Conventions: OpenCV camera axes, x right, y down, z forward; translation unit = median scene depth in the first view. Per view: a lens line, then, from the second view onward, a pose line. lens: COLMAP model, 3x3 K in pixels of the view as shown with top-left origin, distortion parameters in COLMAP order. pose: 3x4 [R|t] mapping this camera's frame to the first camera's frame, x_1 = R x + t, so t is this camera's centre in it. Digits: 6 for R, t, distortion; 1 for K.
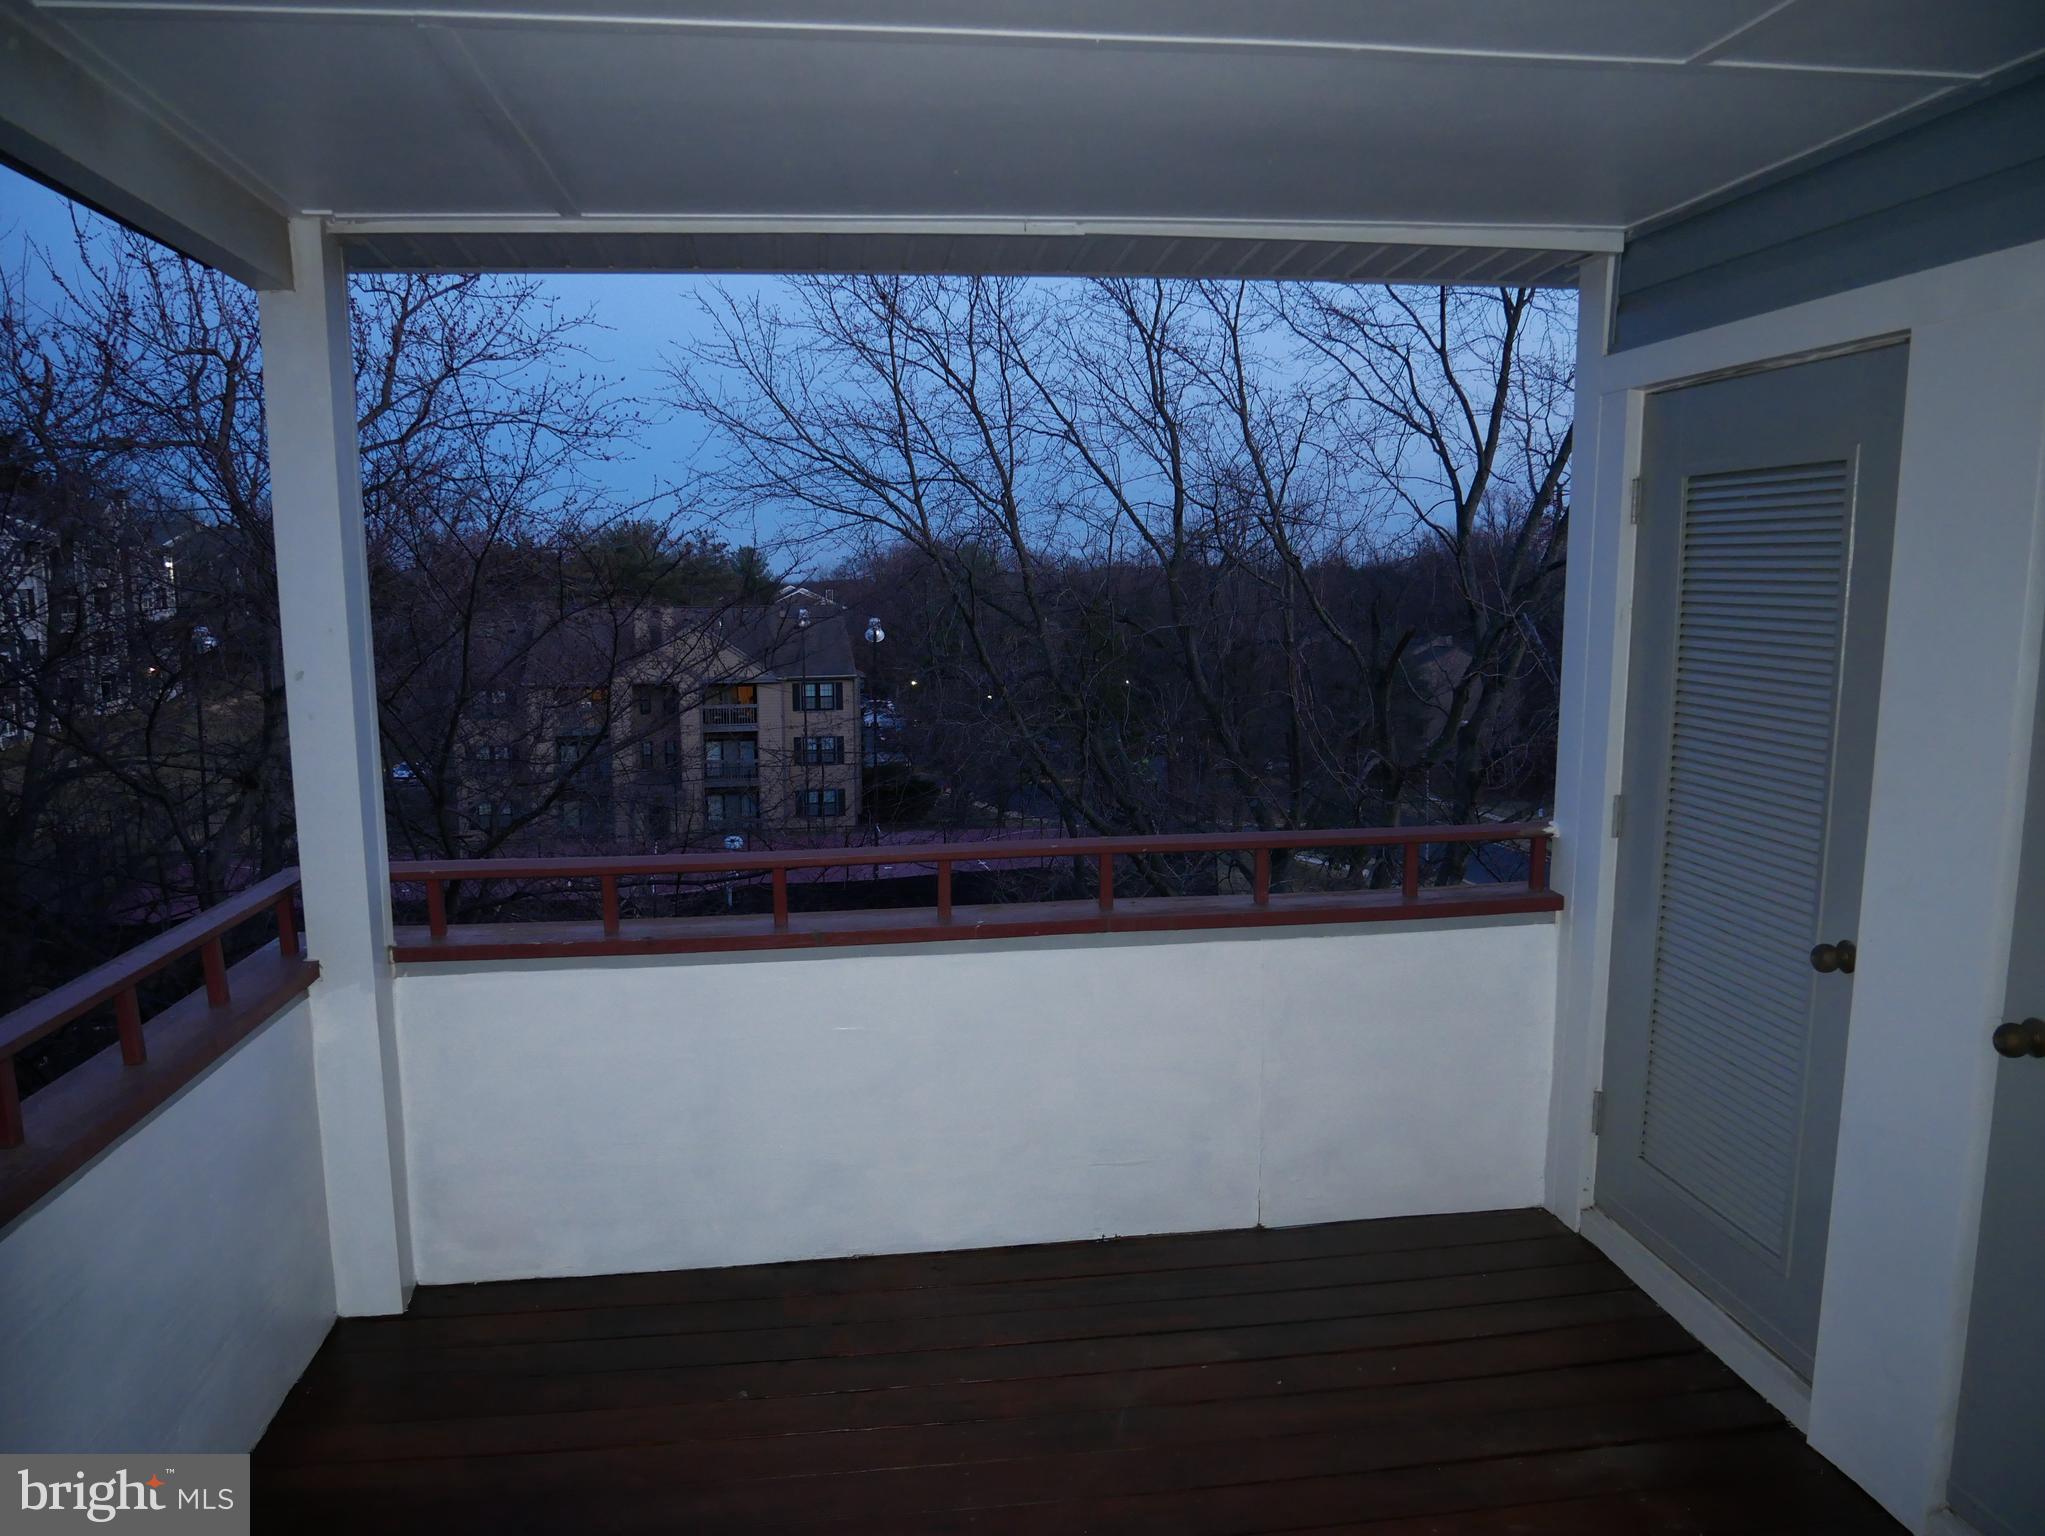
lens RADIAL K [[1467.6, 0, 1034.8], [0, 1467.6, 774.2], [0, 0, 1]] dist [-0.059406, 0.033622]
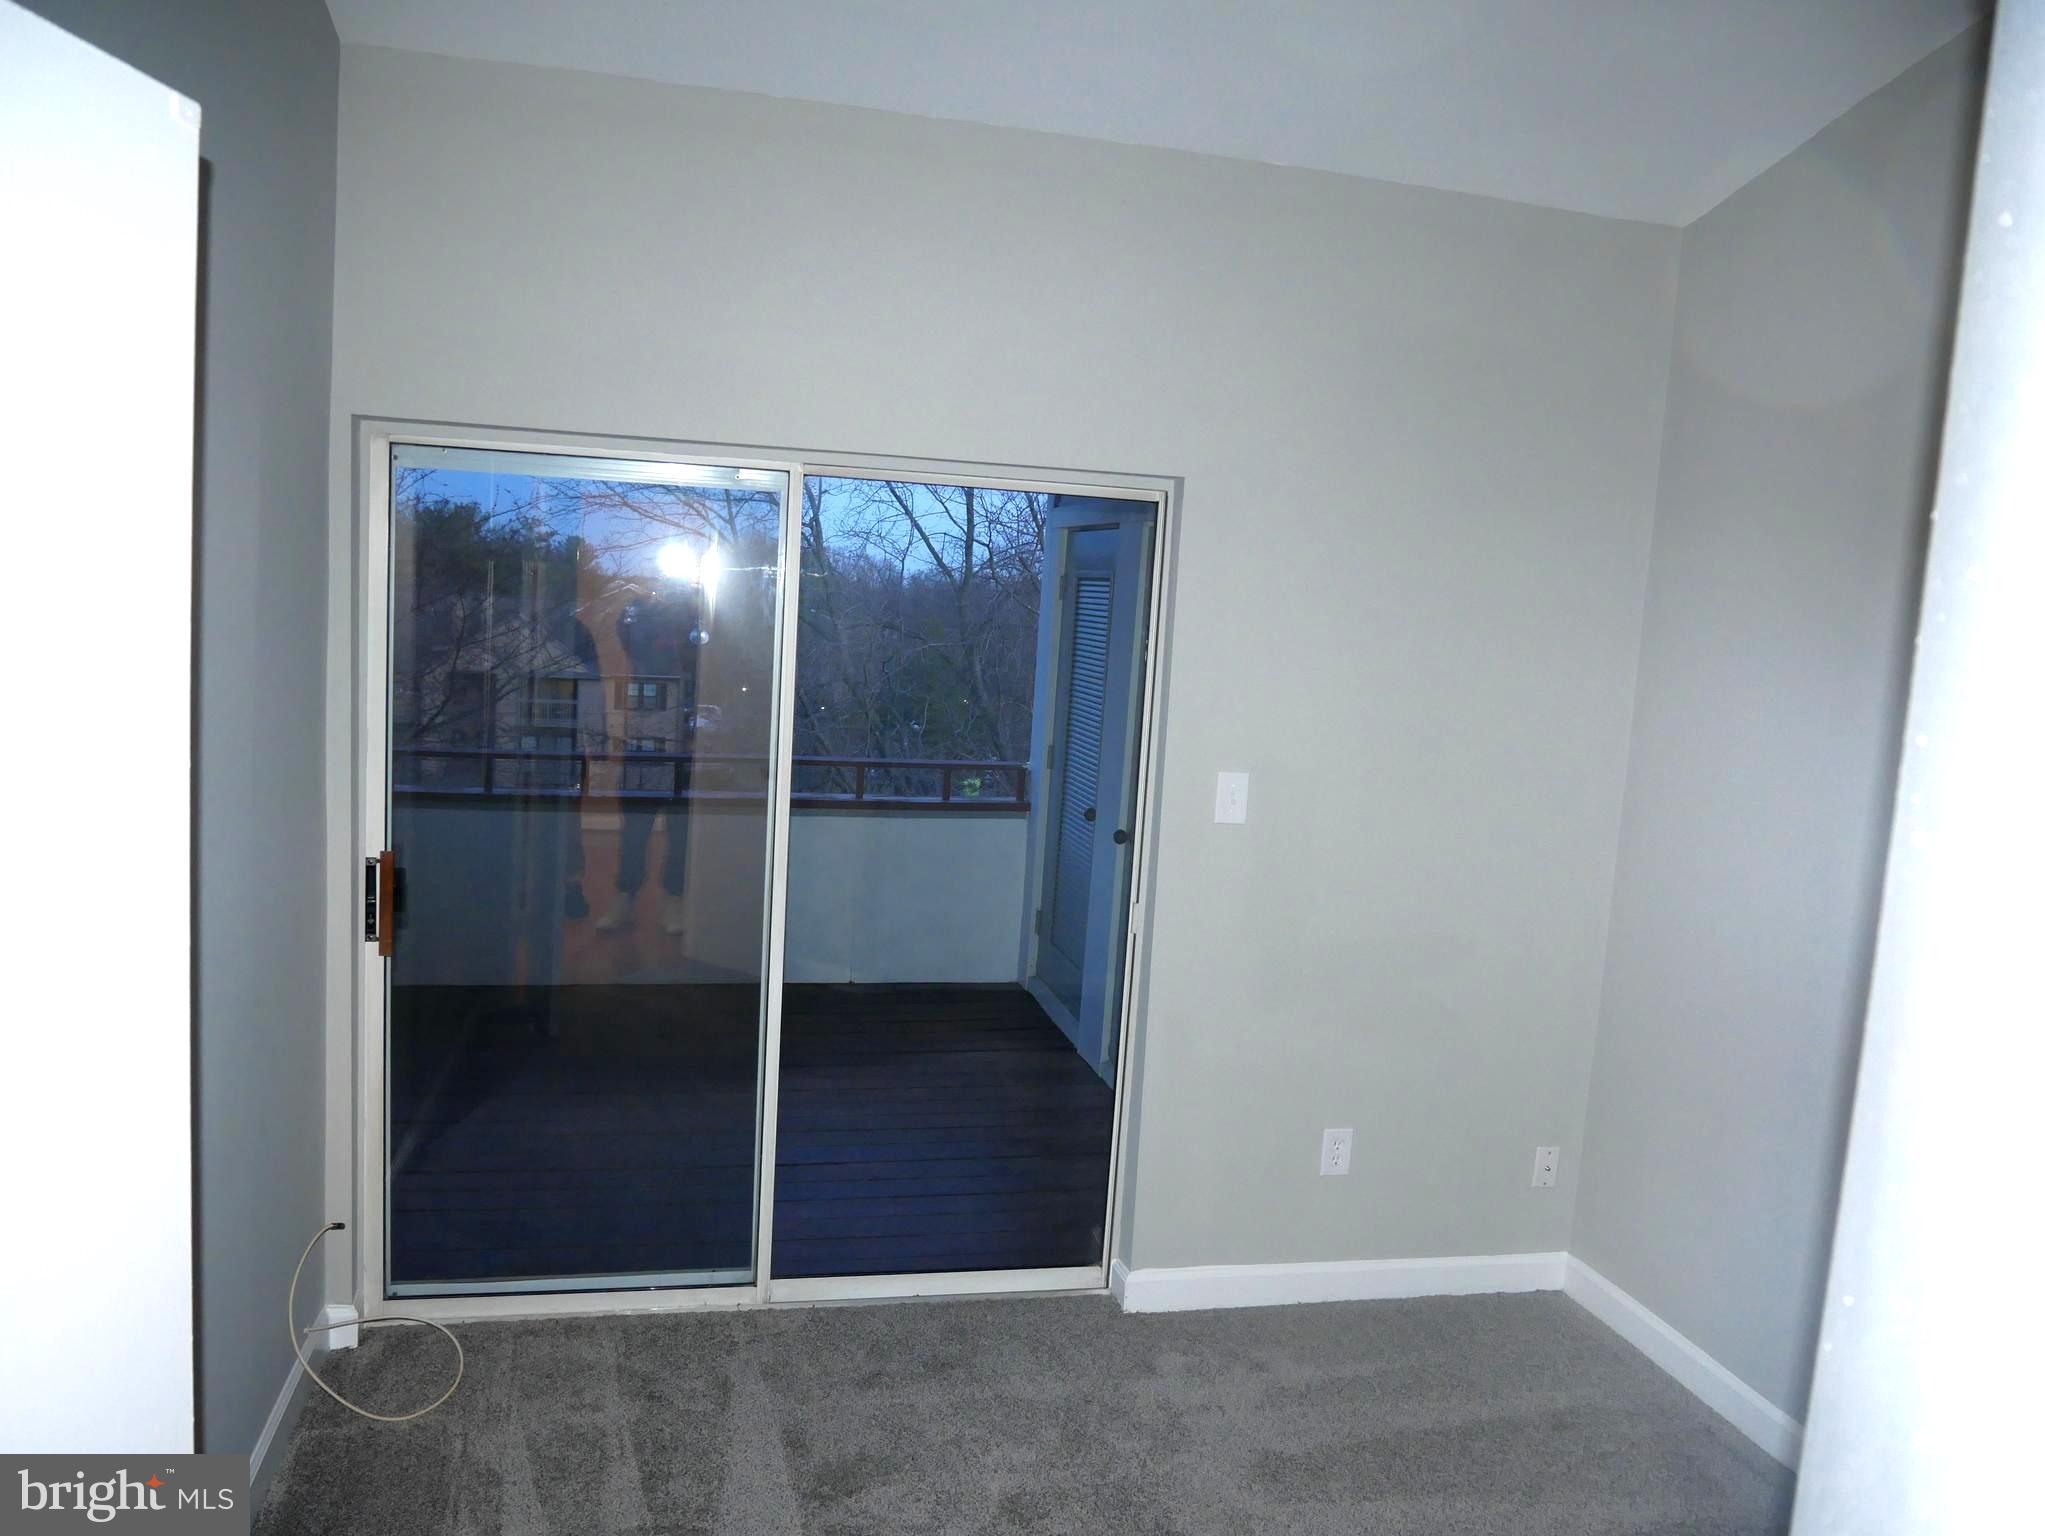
lens RADIAL K [[1558.4, 0, 1022.5], [0, 1558.4, 768.0], [0, 0, 1]] dist [-0.004148, -0.000880]
pose [[0.994367, 0.052131, 0.092282, 0.037339], [-0.050211, 0.998474, -0.023011, 0.018486], [-0.093341, 0.018248, 0.995467, -0.192738]]
